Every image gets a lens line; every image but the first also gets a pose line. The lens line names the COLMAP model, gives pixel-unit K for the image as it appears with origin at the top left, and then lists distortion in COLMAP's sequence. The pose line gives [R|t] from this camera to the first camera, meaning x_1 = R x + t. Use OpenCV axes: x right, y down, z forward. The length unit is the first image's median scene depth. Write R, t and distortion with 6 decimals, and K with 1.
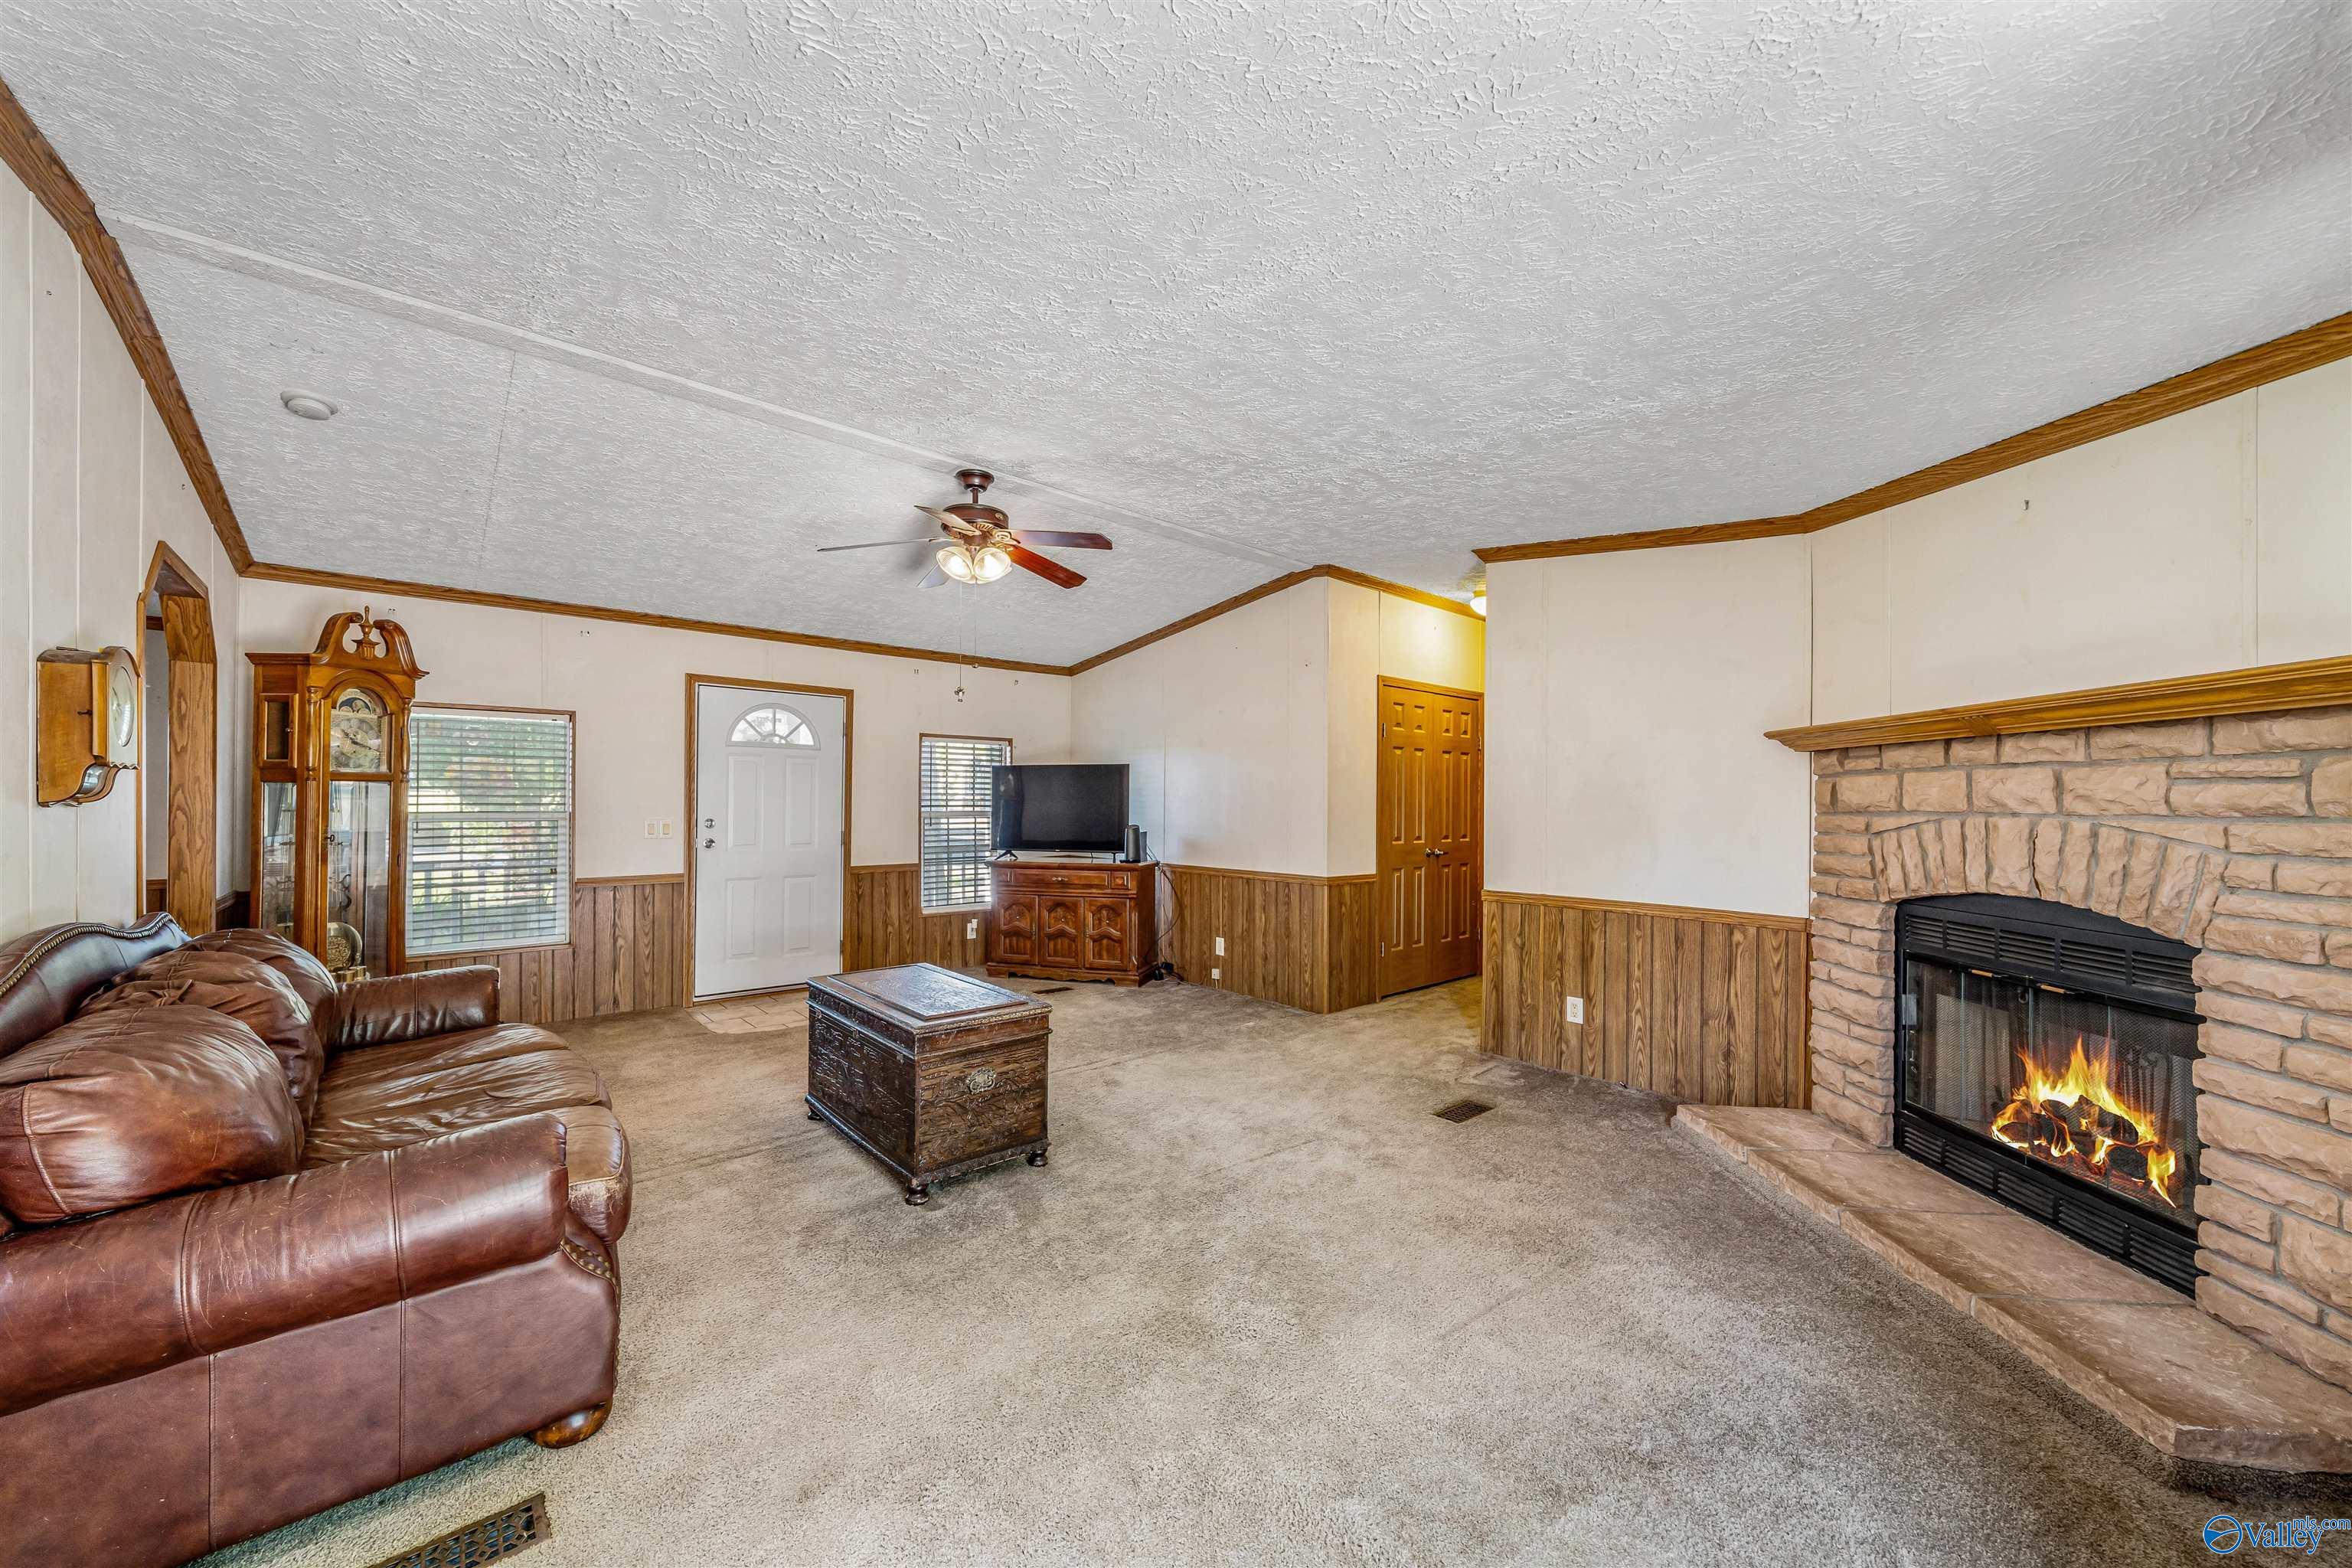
lens RADIAL K [[864.0, 0, 1162.1], [0, 864.0, 797.2], [0, 0, 1]] dist [-0.001598, -0.000093]
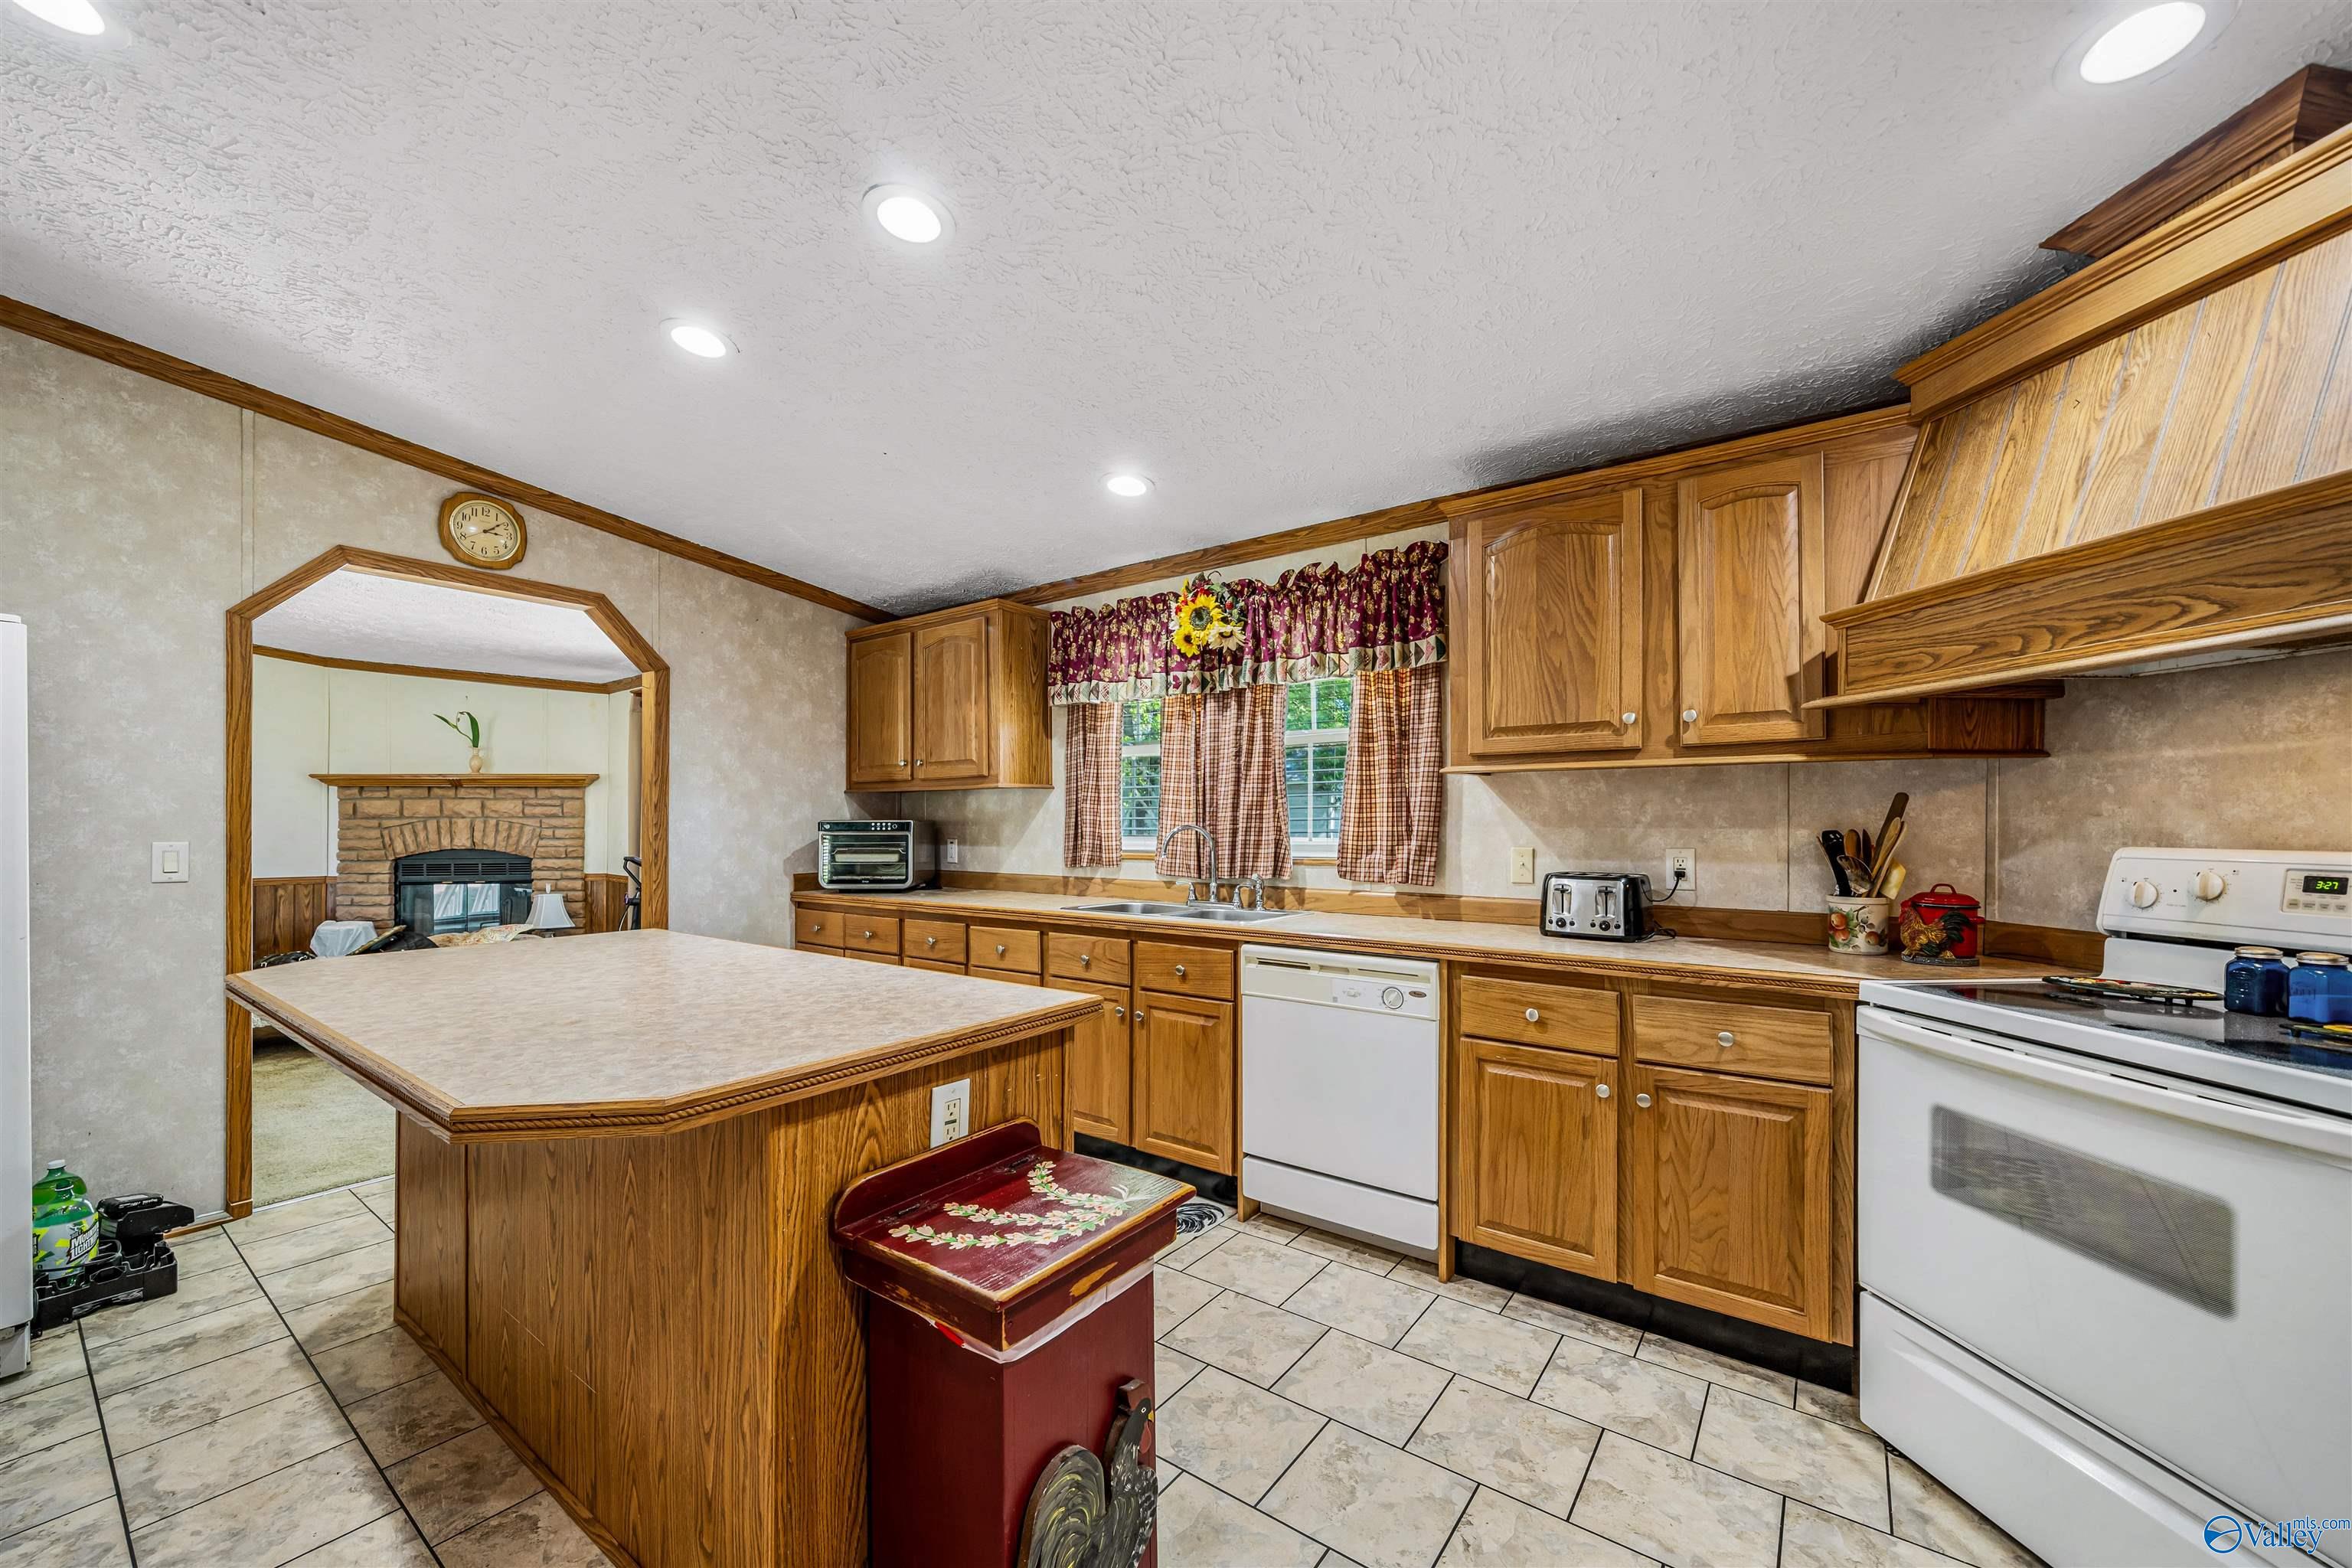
lens RADIAL K [[902.3, 0, 1166.8], [0, 902.3, 802.9], [0, 0, 1]] dist [-0.000021, -0.000050]
pose [[-0.207597, 0.010132, 0.978162, -1.713845], [-0.001403, 0.999942, -0.010655, 0.002119], [-0.978213, -0.003584, -0.207571, -0.406470]]
